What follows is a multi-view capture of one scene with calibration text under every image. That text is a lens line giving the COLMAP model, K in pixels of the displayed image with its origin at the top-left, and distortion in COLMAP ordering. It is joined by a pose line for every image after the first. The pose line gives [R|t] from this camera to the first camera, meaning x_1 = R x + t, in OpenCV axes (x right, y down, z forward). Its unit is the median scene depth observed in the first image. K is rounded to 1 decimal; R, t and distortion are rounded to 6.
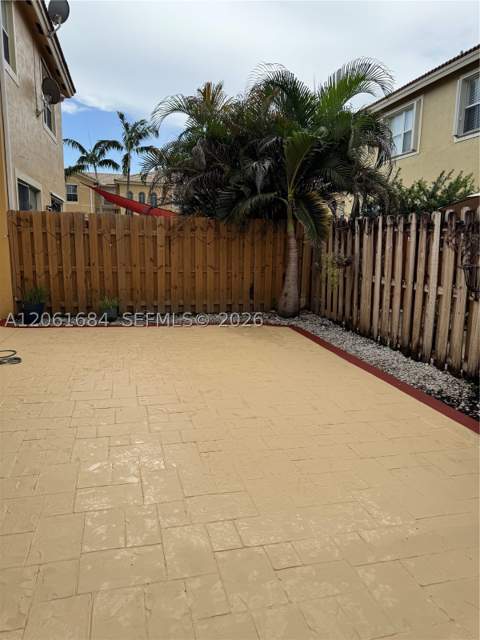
lens RADIAL K [[469.7, 0, 240.0], [0, 469.7, 320.0], [0, 0, 1]] dist [-0.001745, -0.010175]
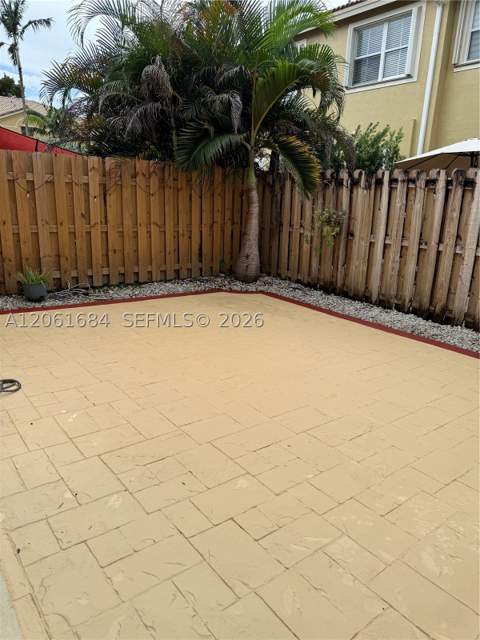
lens RADIAL K [[469.7, 0, 240.0], [0, 469.7, 320.0], [0, 0, 1]] dist [-0.001745, -0.010175]
pose [[0.910617, -0.090369, 0.403251, -0.284513], [0.046496, 0.992006, 0.117313, -0.039306], [-0.410628, -0.088077, 0.907539, 0.200418]]
